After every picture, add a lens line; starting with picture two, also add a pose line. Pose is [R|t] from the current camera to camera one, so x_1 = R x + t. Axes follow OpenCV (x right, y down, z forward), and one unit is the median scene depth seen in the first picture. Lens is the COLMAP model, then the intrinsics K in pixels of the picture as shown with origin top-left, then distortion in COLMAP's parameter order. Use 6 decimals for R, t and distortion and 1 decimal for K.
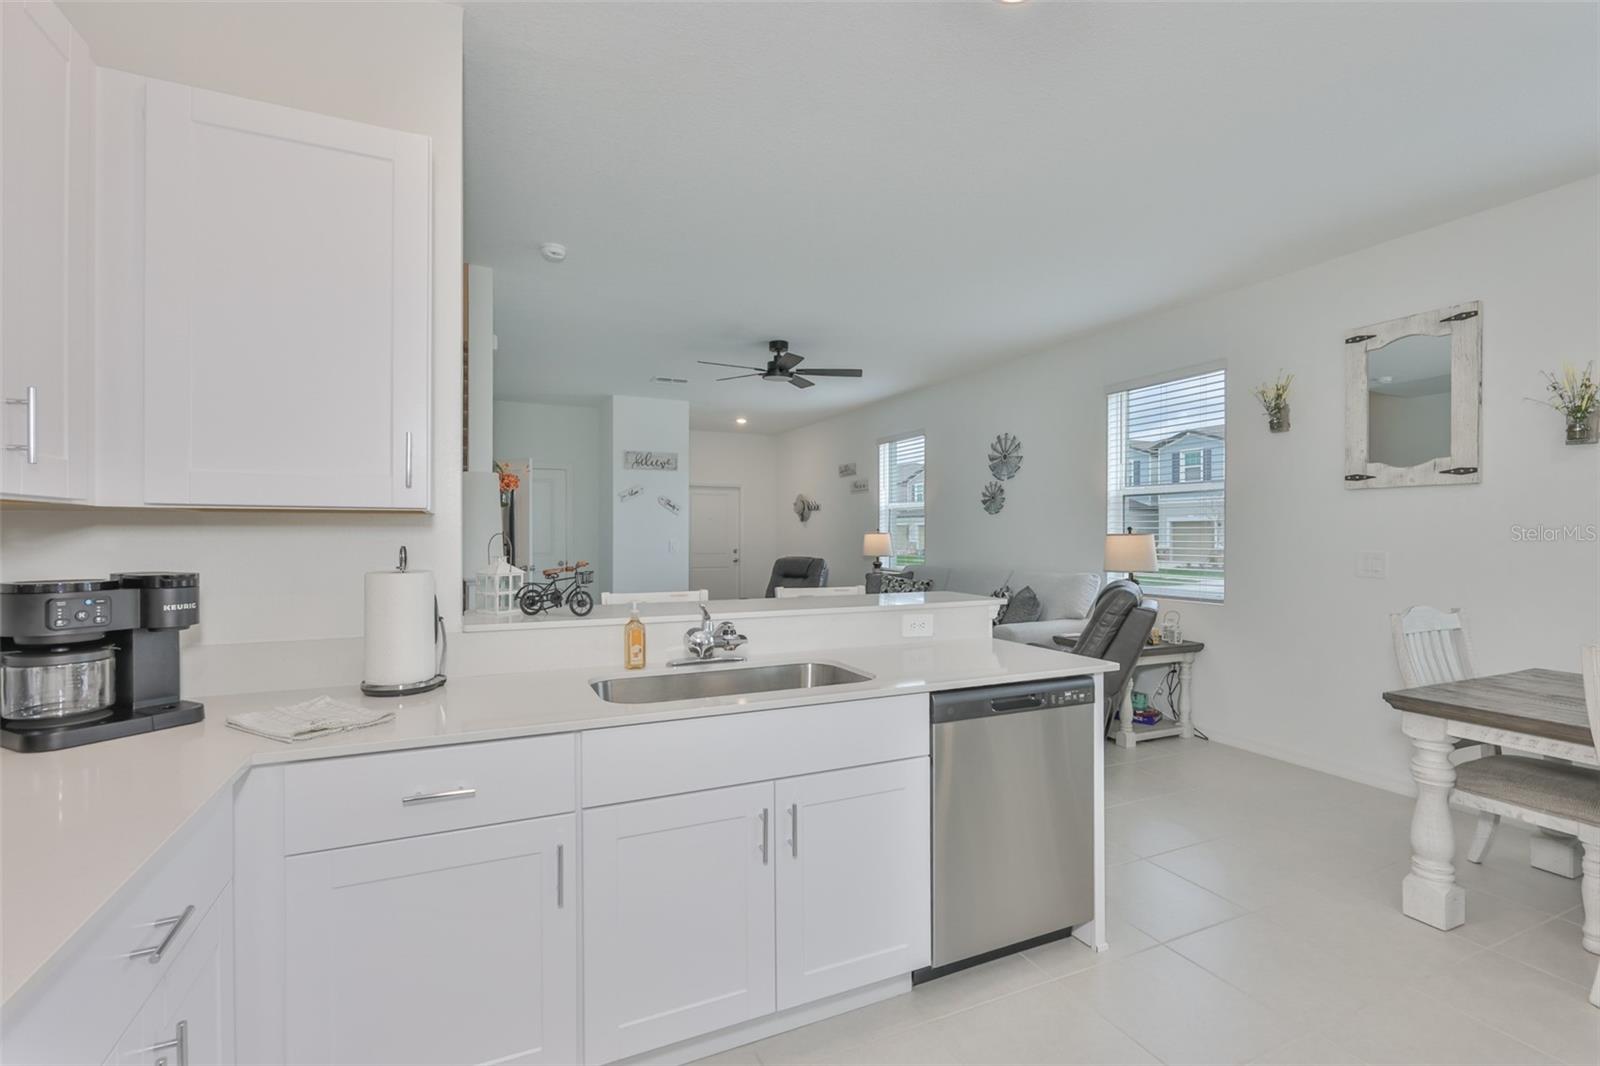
lens RADIAL K [[718.8, 0, 825.8], [0, 718.8, 532.1], [0, 0, 1]] dist [-0.000289, -0.000171]
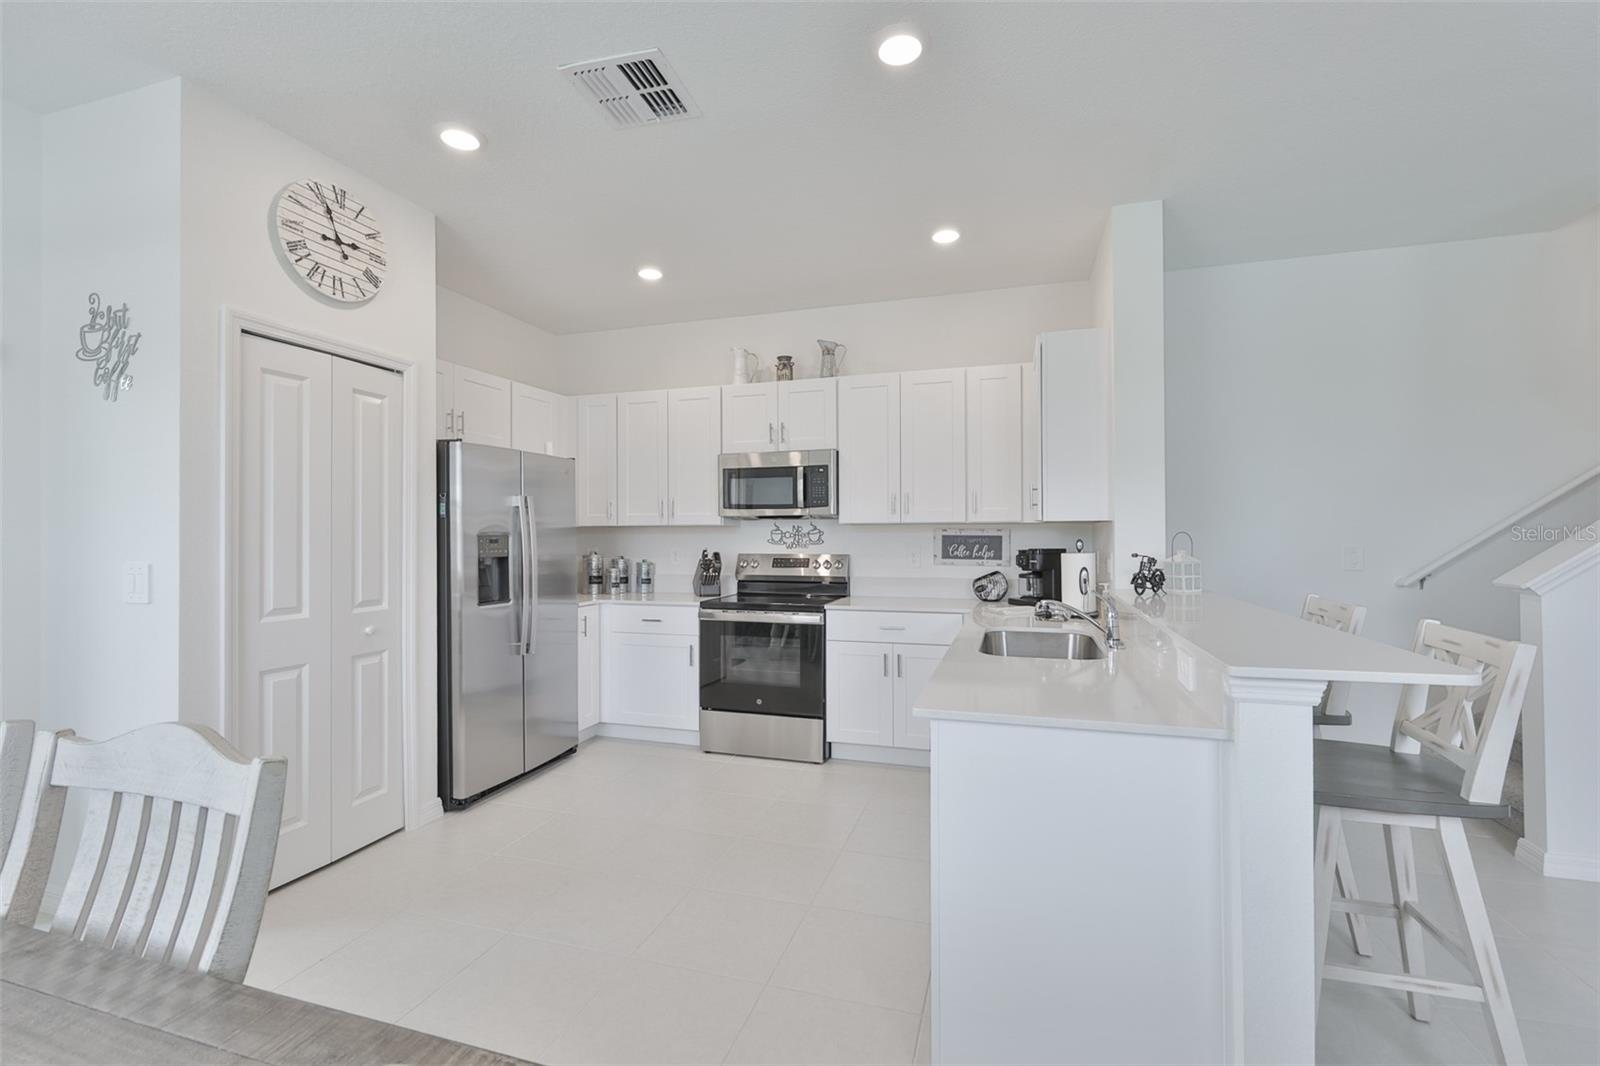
lens RADIAL K [[700.9, 0, 759.3], [0, 700.9, 529.0], [0, 0, 1]] dist [-0.002388, -0.000379]
pose [[-0.724892, -0.003390, -0.688855, 0.312968], [0.005895, 0.999921, -0.011124, 0.002254], [0.688838, -0.012124, -0.724814, 0.434228]]
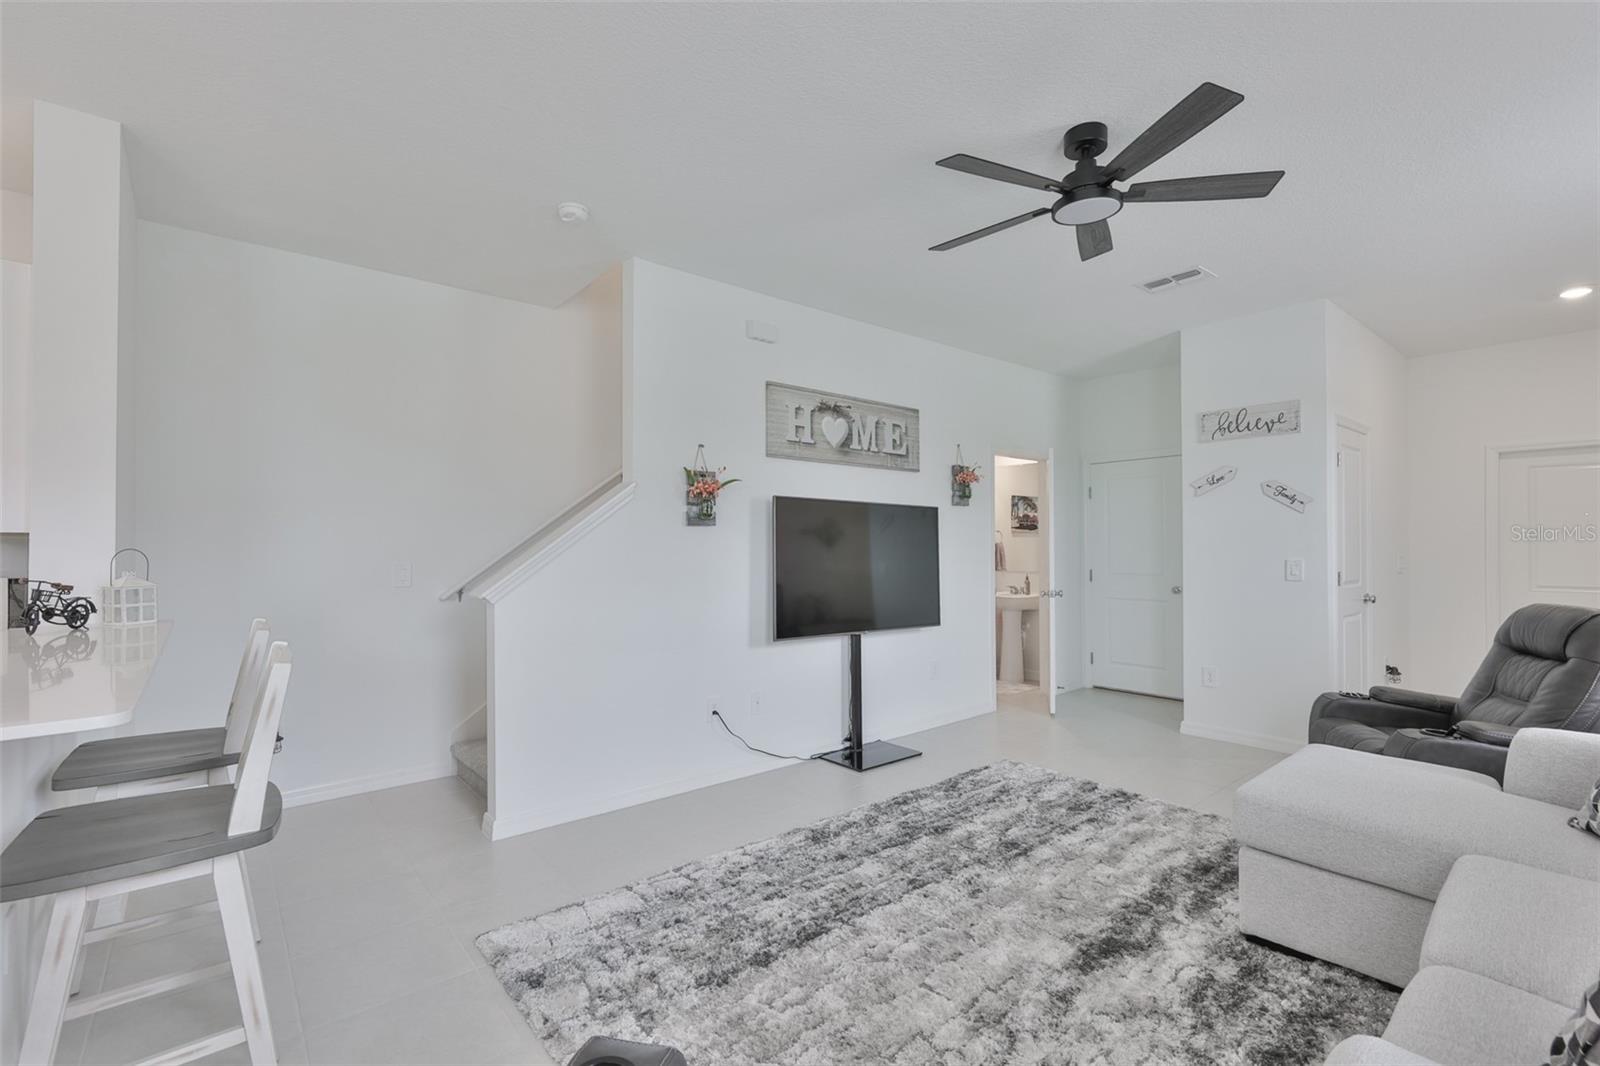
lens RADIAL K [[729.8, 0, 839.1], [0, 729.8, 541.0], [0, 0, 1]] dist [0.000570, -0.000130]
pose [[0.234046, -0.011045, -0.972163, 0.257015], [0.004008, 0.999938, -0.010396, 0.002085], [0.972217, -0.001463, 0.234076, 0.546358]]
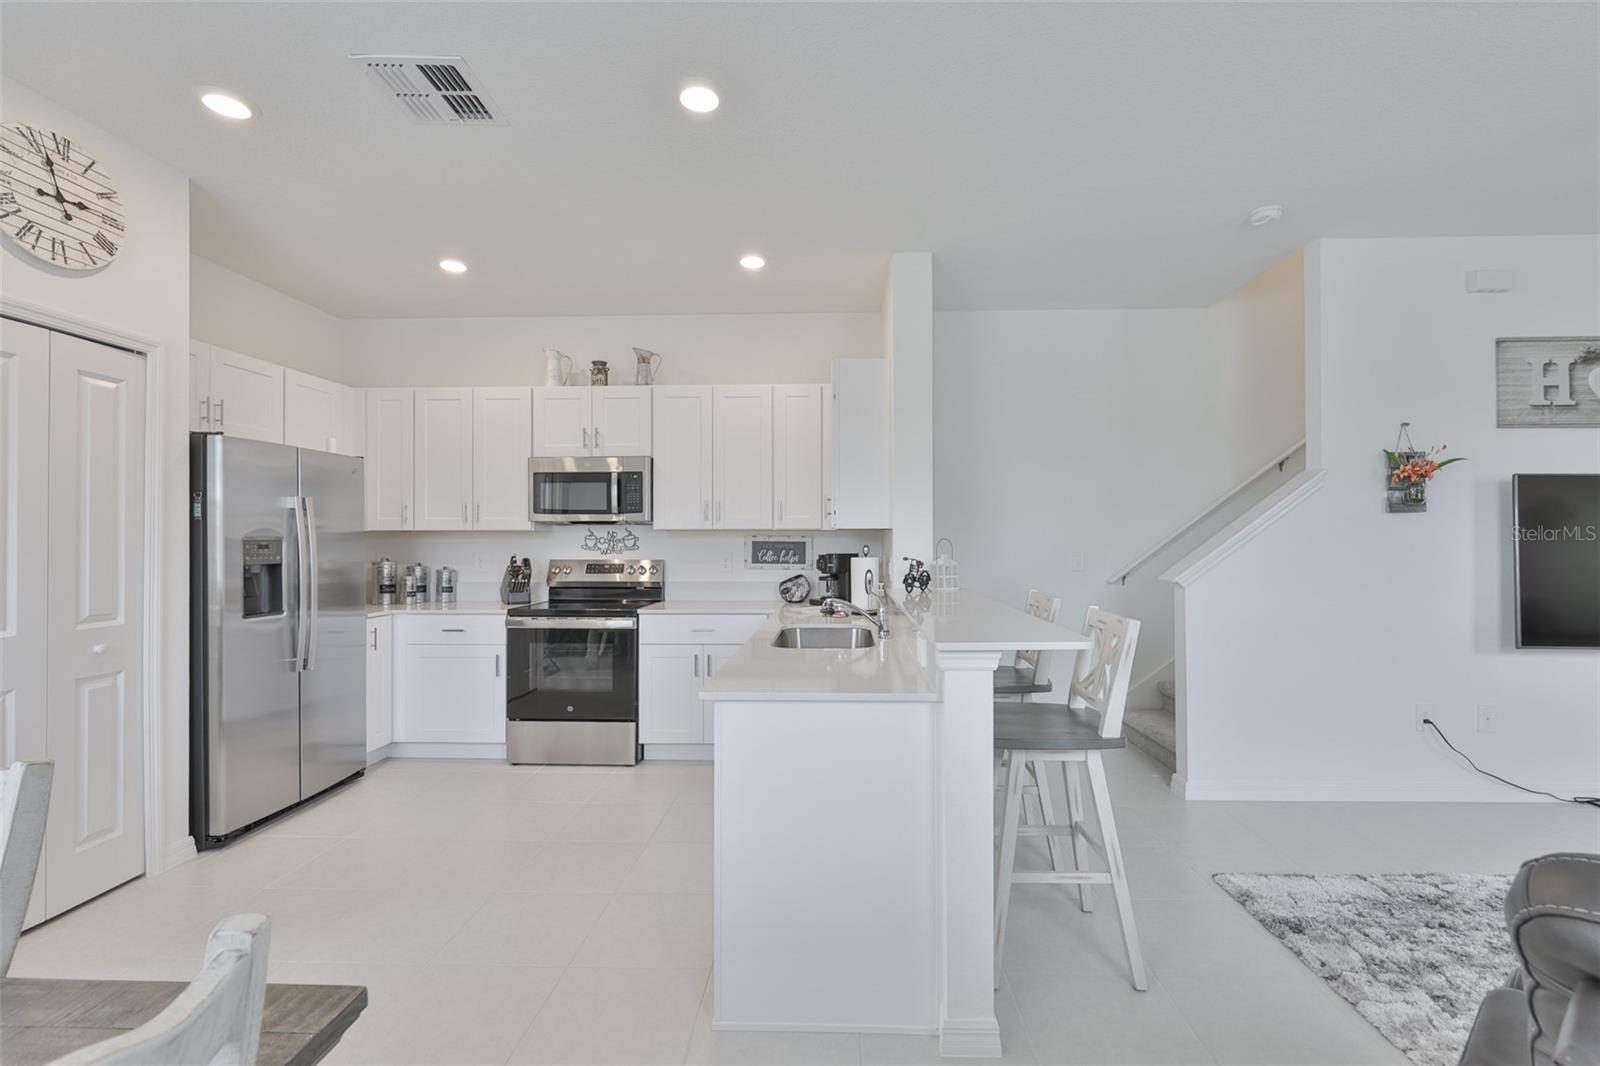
lens RADIAL K [[728.0, 0, 786.3], [0, 728.0, 534.2], [0, 0, 1]] dist [-0.002157, -0.000185]
pose [[-0.511820, -0.006997, -0.859064, 0.335463], [0.004224, 0.999934, -0.010661, 0.002670], [0.859082, -0.009085, -0.511757, 0.469686]]
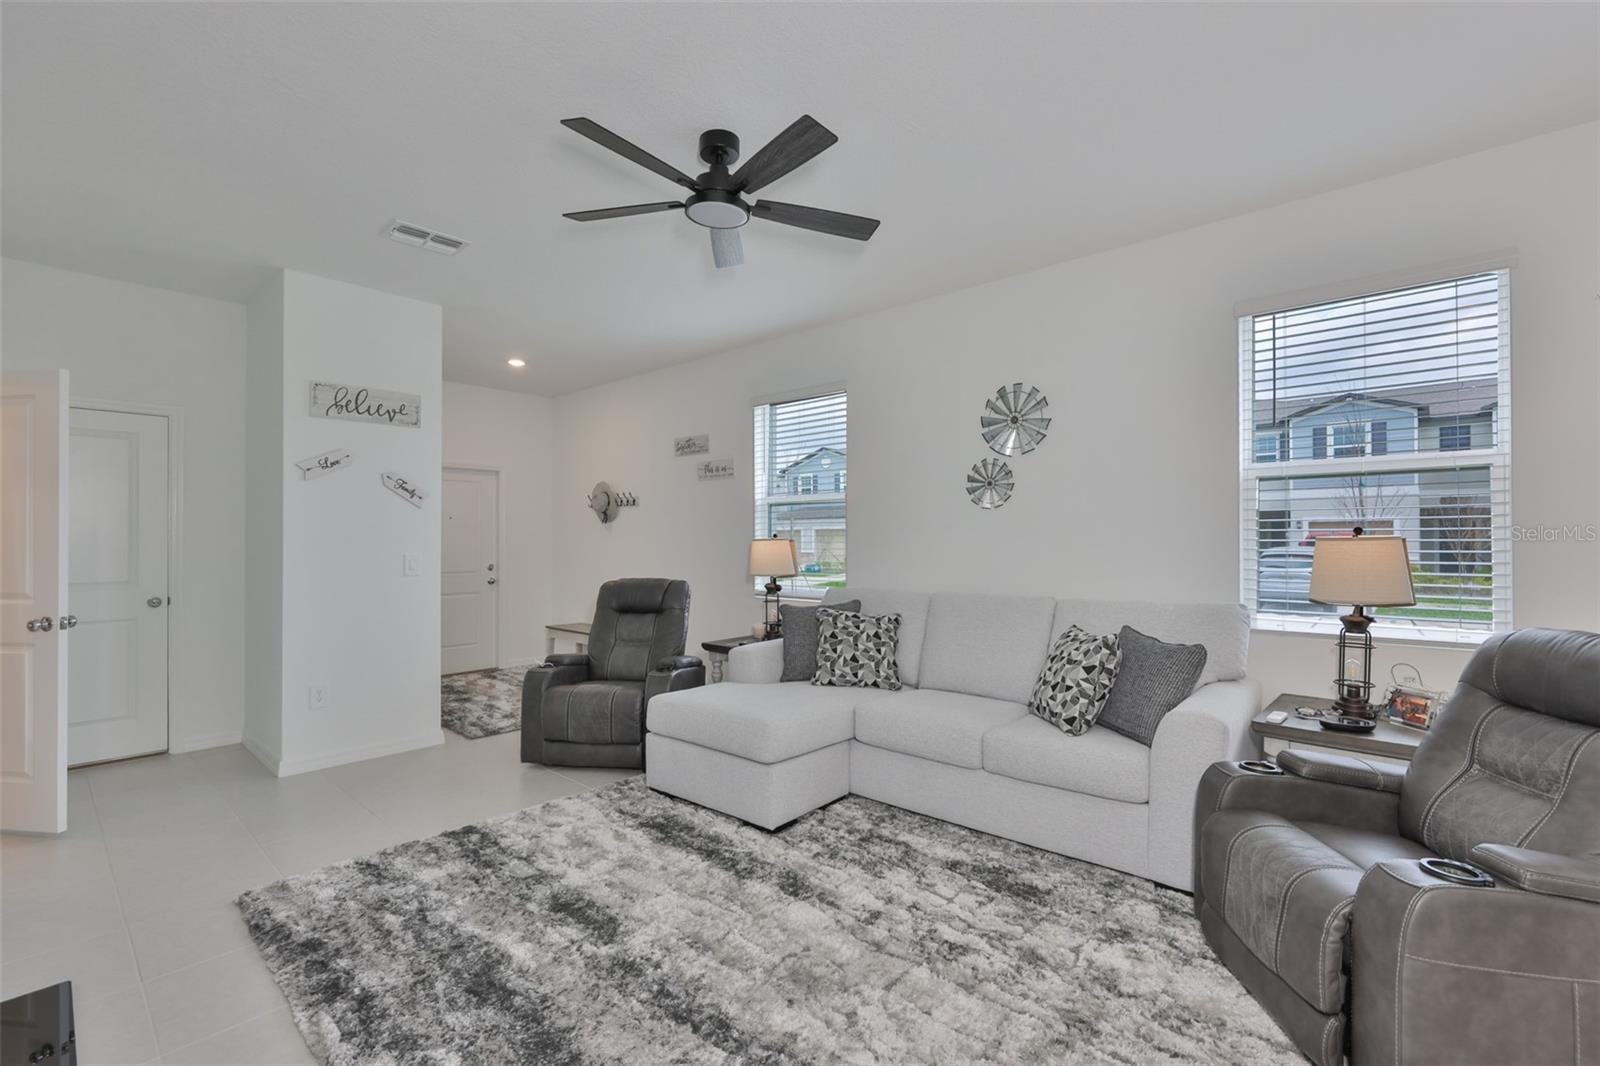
lens RADIAL K [[706.6, 0, 788.5], [0, 706.6, 529.5], [0, 0, 1]] dist [-0.001917, -0.000221]
pose [[0.933776, 0.001441, 0.357854, -0.140292], [0.003331, 0.999914, -0.012718, 0.000846], [-0.357842, 0.013068, 0.933691, 0.404755]]
